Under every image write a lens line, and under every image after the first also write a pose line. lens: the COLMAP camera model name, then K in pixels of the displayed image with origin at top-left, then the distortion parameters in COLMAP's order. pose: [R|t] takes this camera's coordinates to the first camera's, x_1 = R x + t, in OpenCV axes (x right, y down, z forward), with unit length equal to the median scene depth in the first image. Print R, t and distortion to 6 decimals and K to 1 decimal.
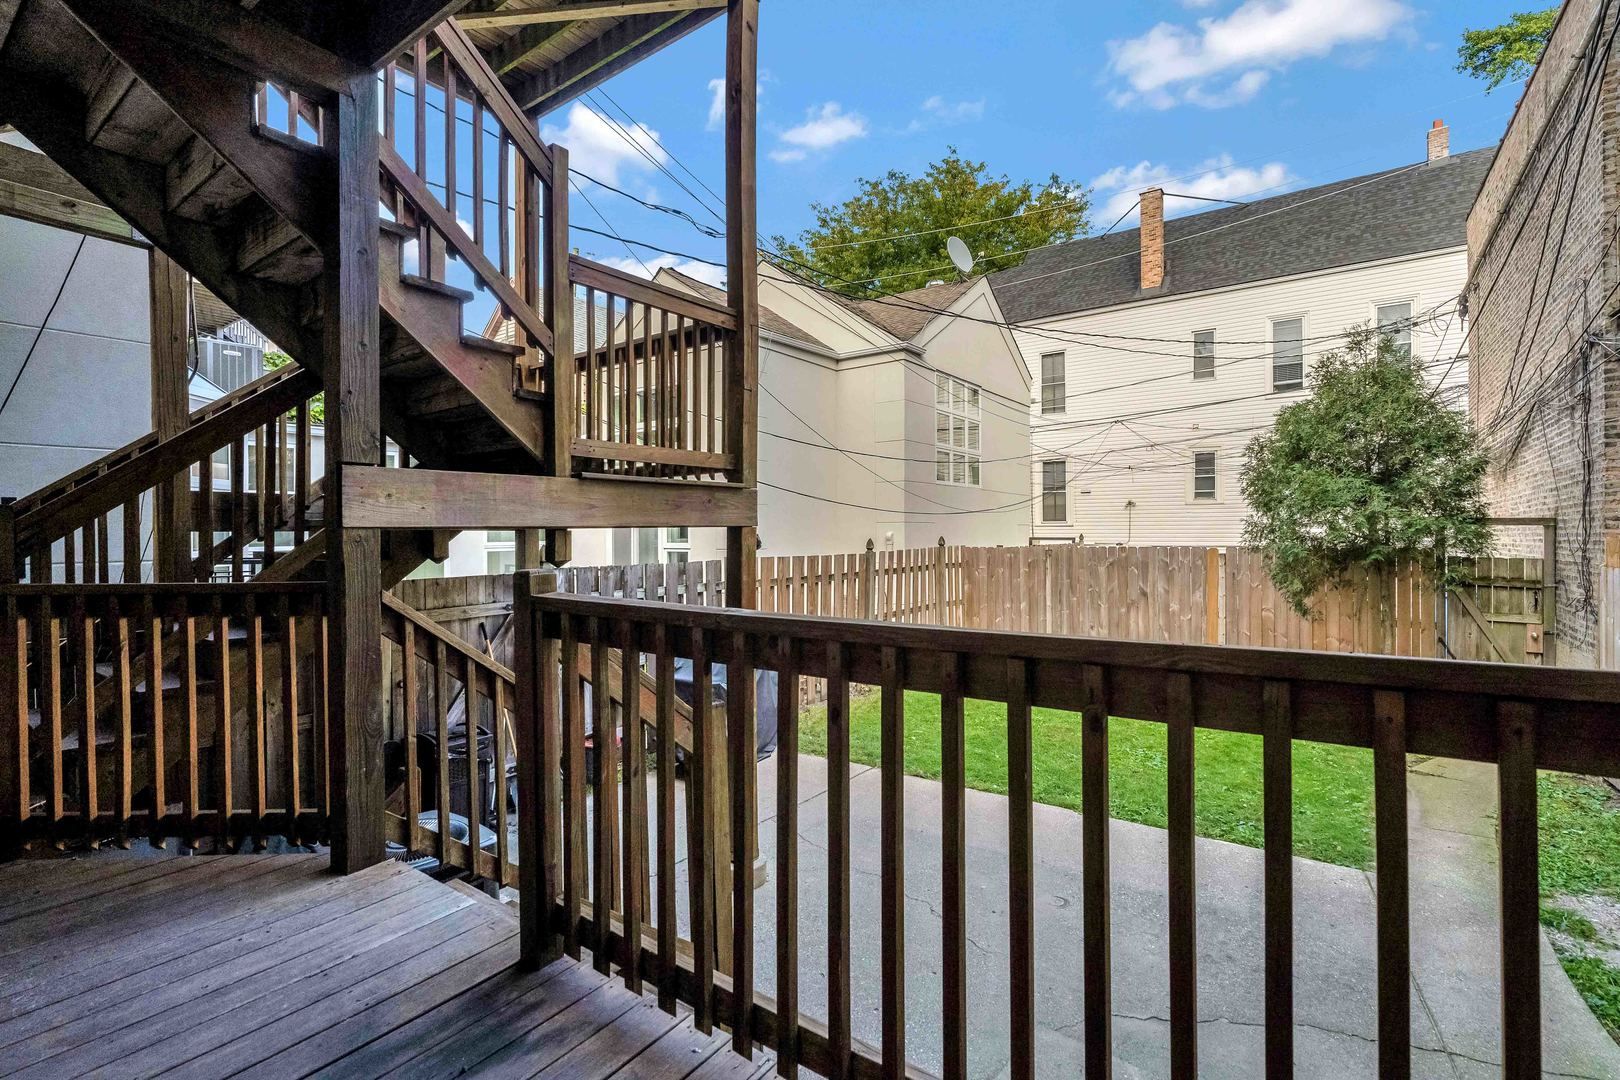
lens RADIAL K [[732.4, 0, 810.0], [0, 732.4, 540.0], [0, 0, 1]] dist [-0.003951, 0.000282]
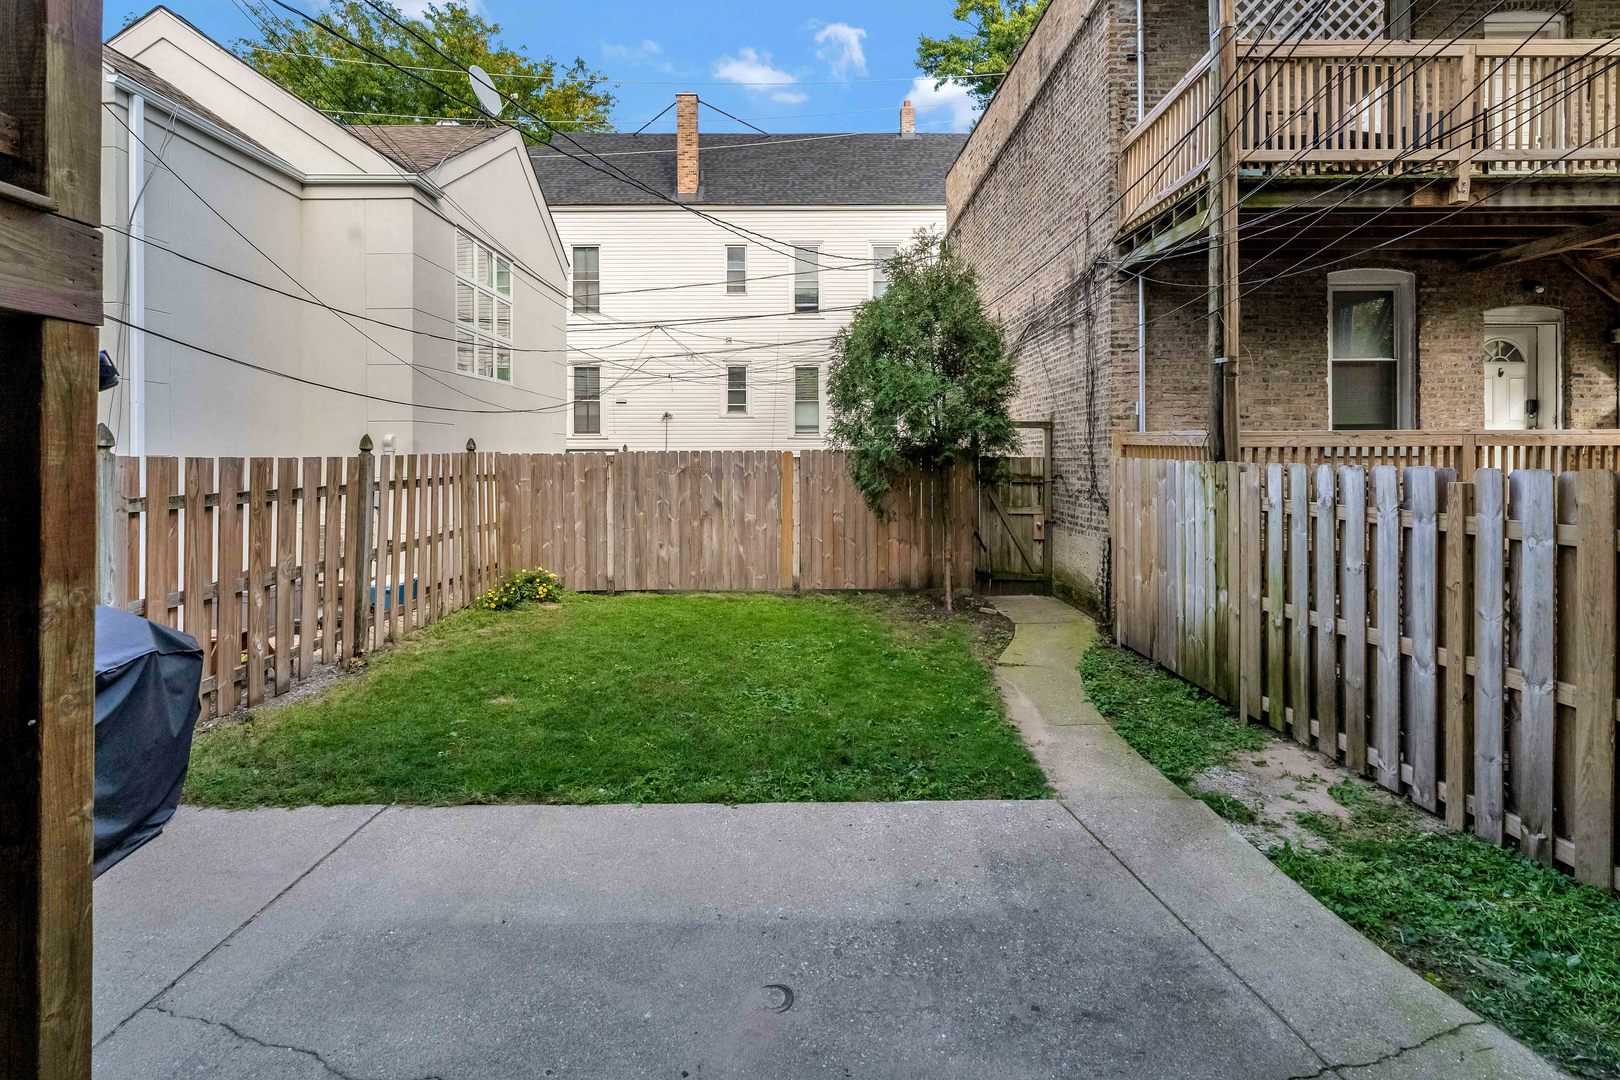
lens RADIAL K [[758.0, 0, 809.5], [0, 758.0, 453.1], [0, 0, 1]] dist [-0.004033, 0.000398]
pose [[0.802704, 0.003007, 0.596370, -0.004057], [0.004822, 0.999922, -0.011532, 0.020880], [-0.596359, 0.012132, 0.802626, 0.174666]]
